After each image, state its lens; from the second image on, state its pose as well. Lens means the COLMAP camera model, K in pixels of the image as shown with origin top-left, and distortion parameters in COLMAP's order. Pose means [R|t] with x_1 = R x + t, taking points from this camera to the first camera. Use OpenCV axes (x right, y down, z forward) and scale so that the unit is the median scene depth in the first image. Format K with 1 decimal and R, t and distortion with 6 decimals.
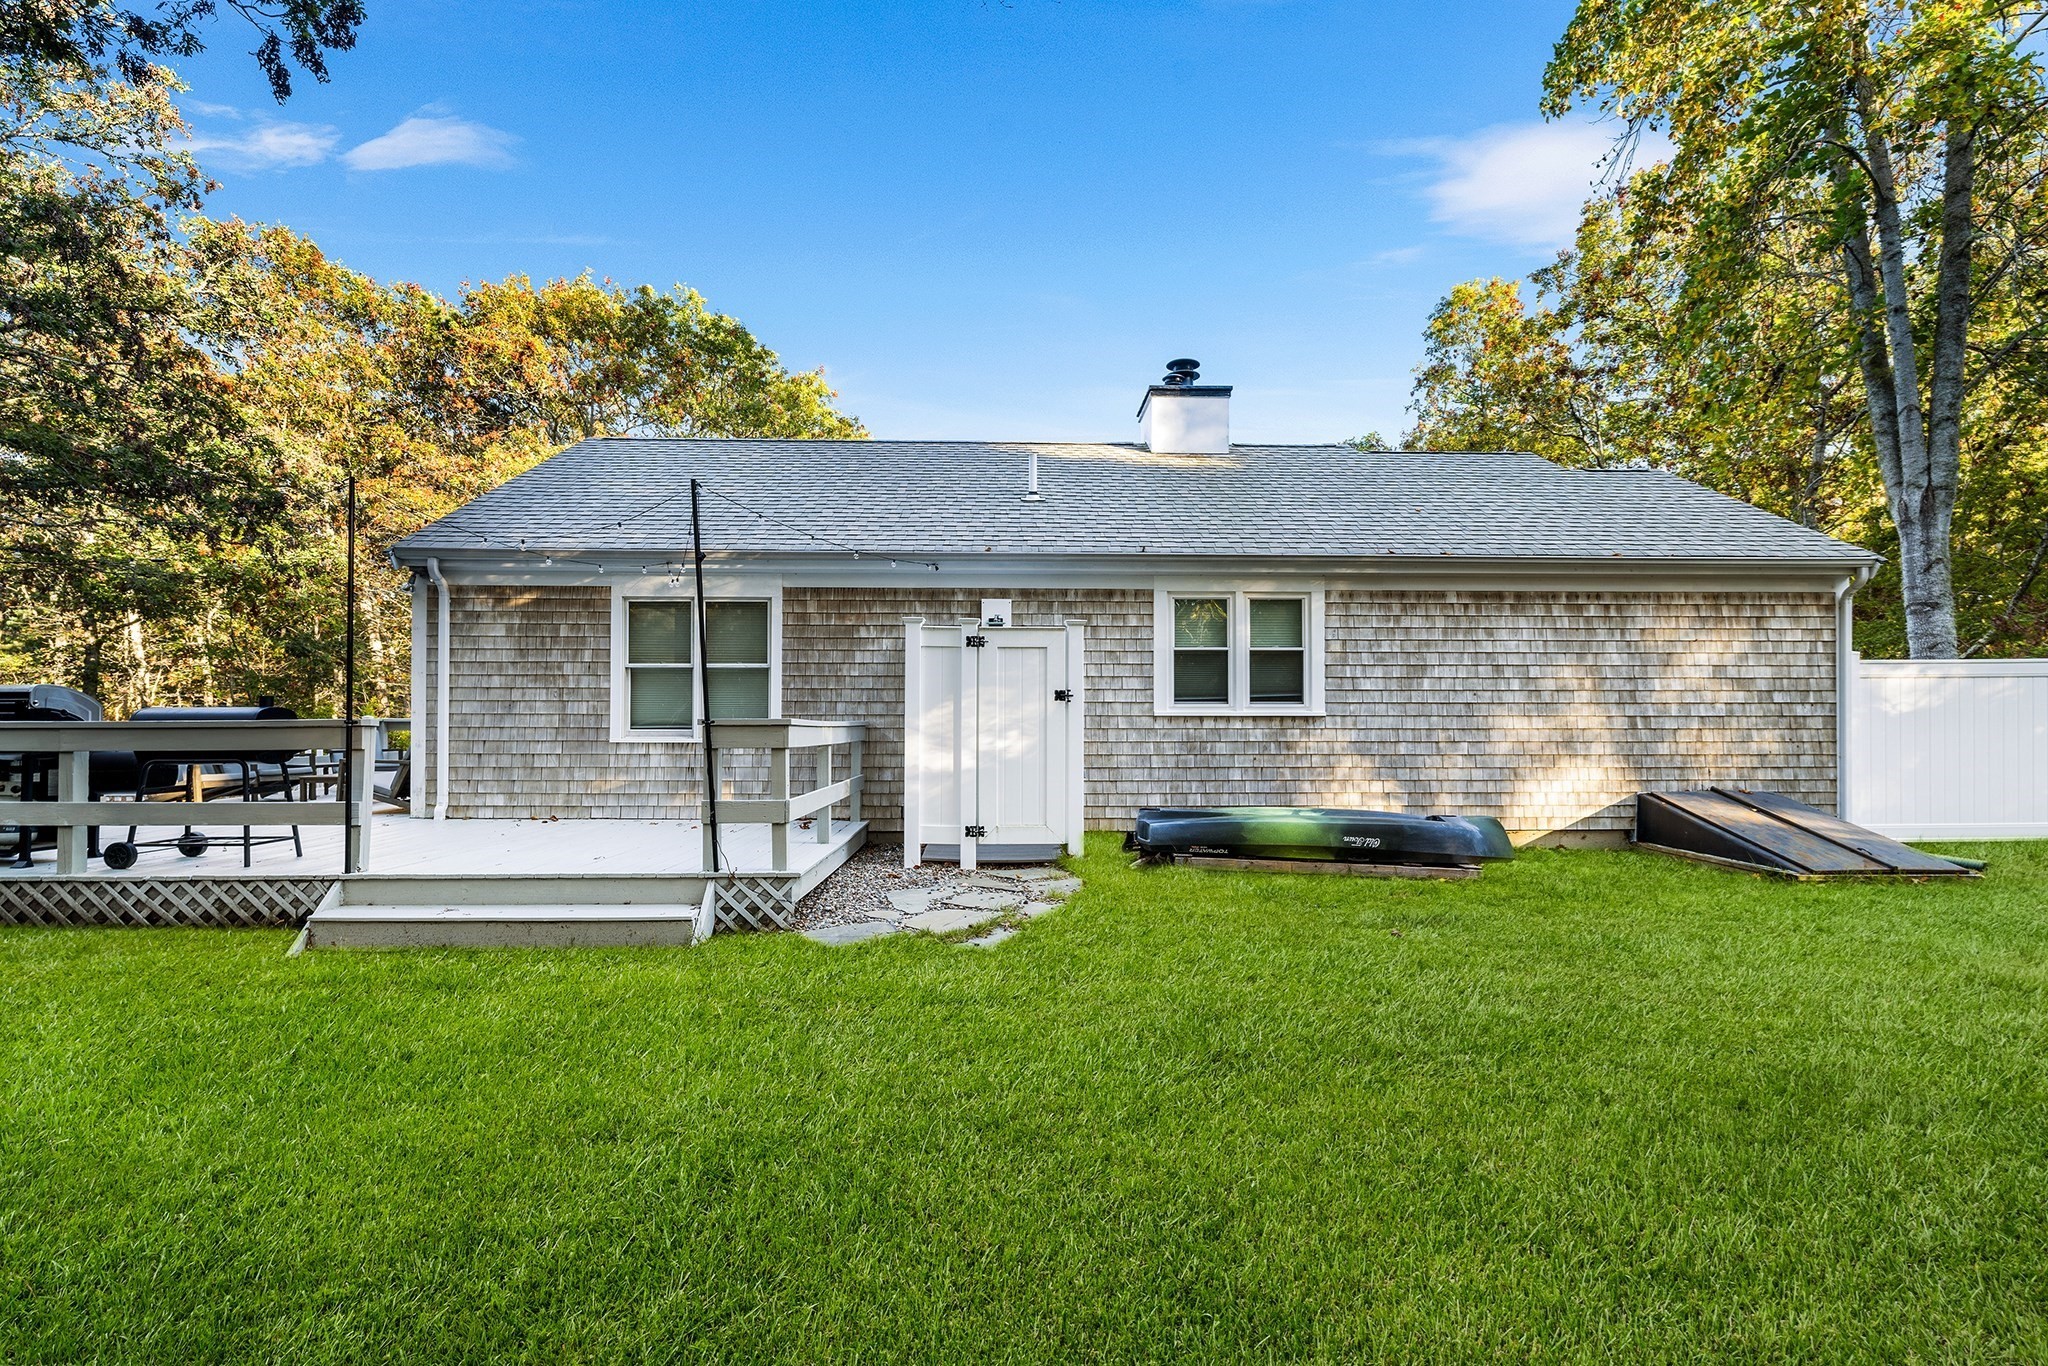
lens RADIAL K [[868.7, 0, 1028.2], [0, 868.7, 693.7], [0, 0, 1]] dist [0.003167, 0.000010]
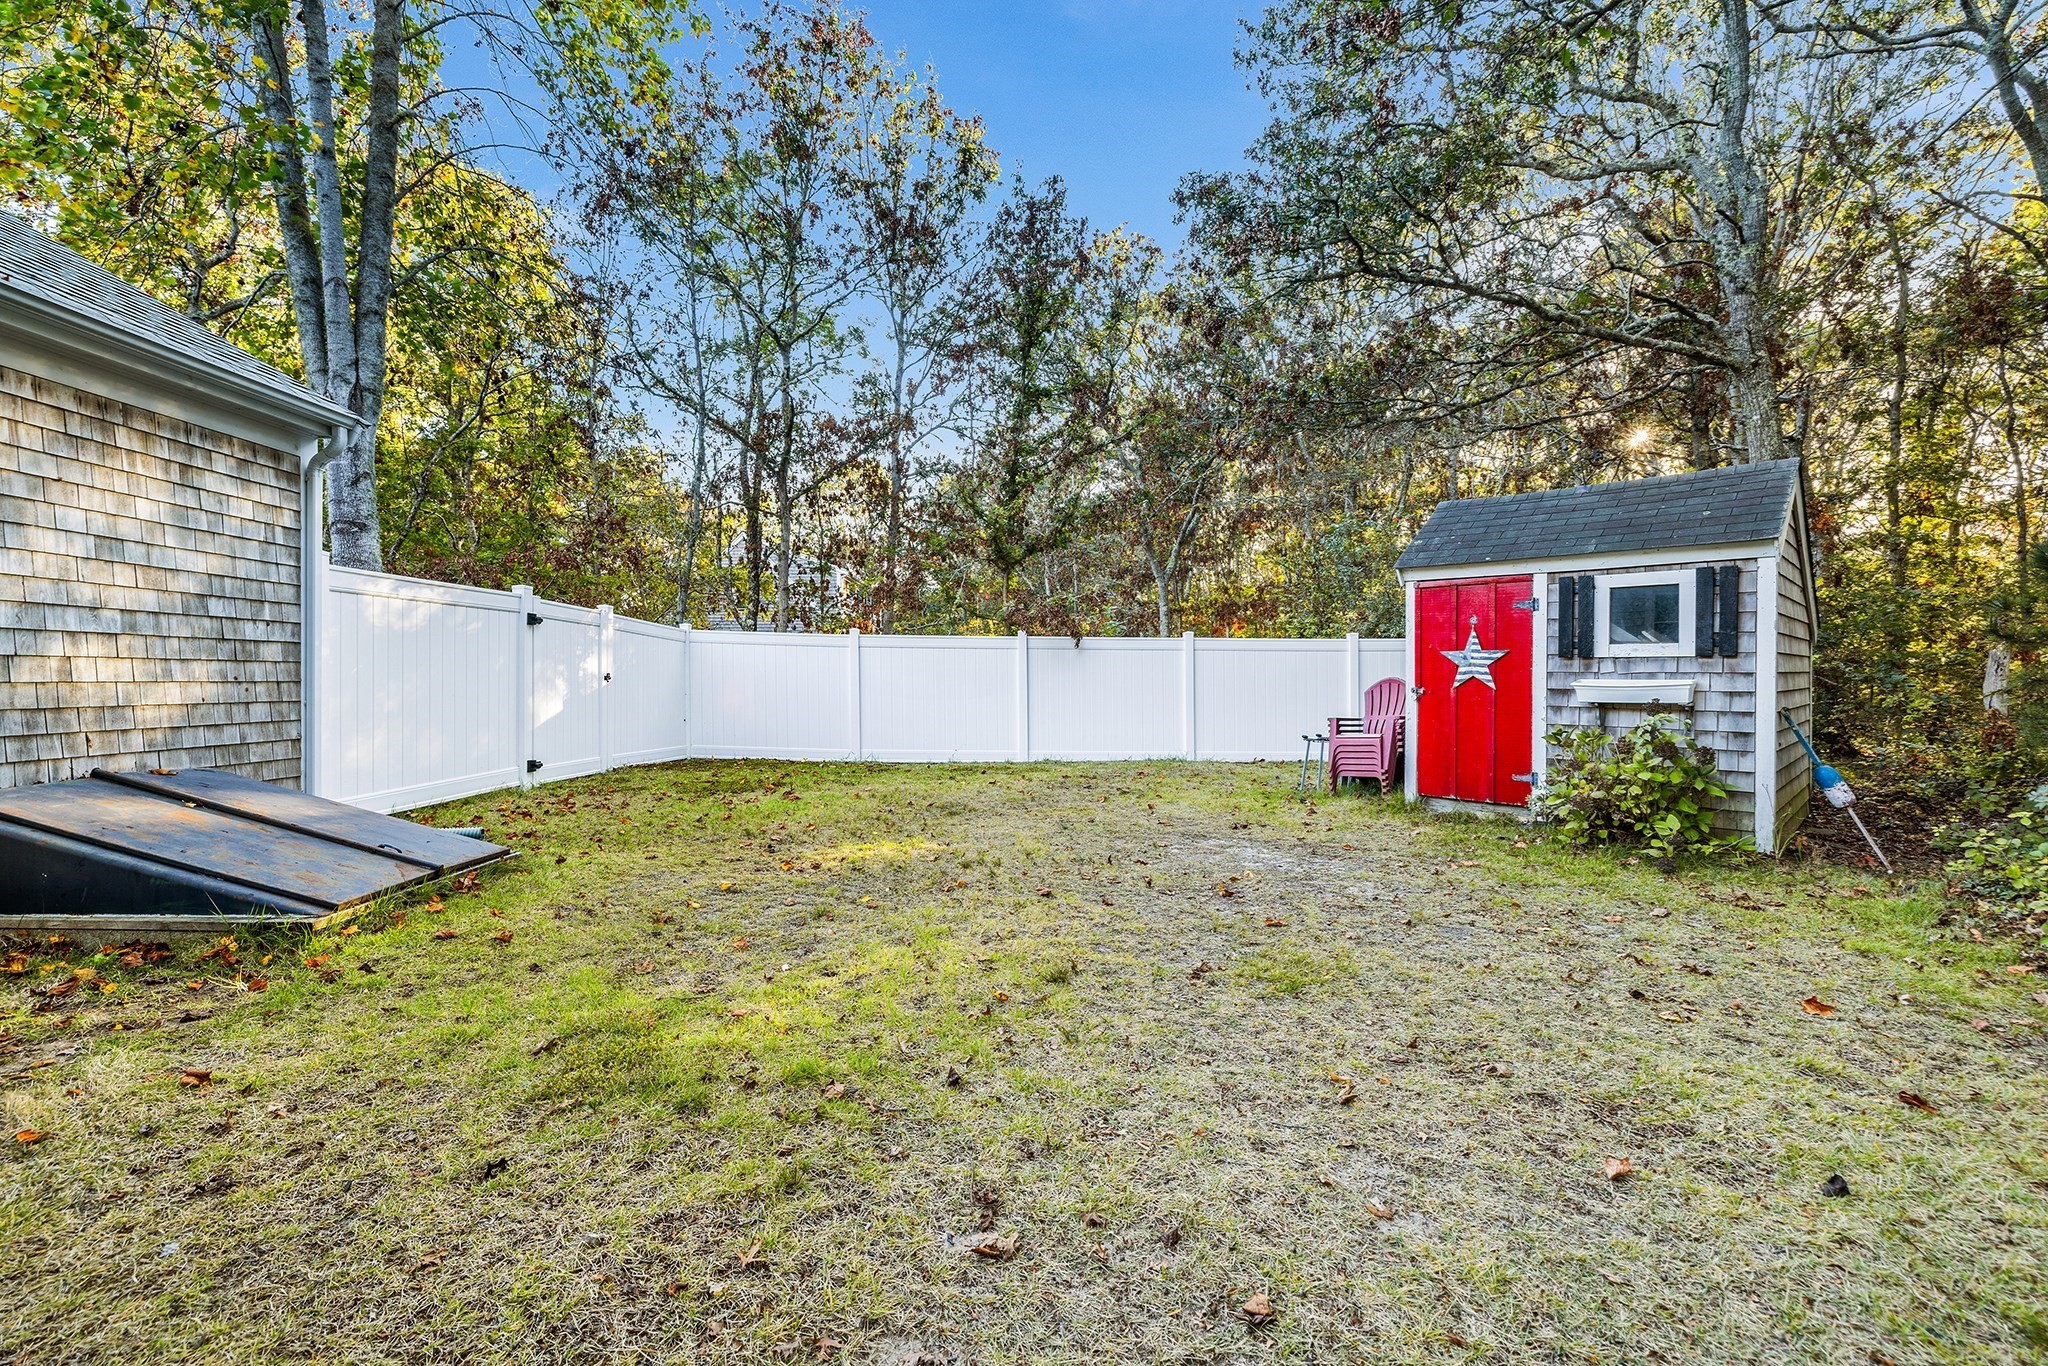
lens RADIAL K [[868.7, 0, 1029.0], [0, 868.7, 689.8], [0, 0, 1]] dist [0.003167, 0.000010]
pose [[0.035575, -0.013703, 0.999273, 0.371530], [-0.026775, 0.999534, 0.014659, 0.047831], [-0.999008, -0.027277, 0.035191, 0.549979]]
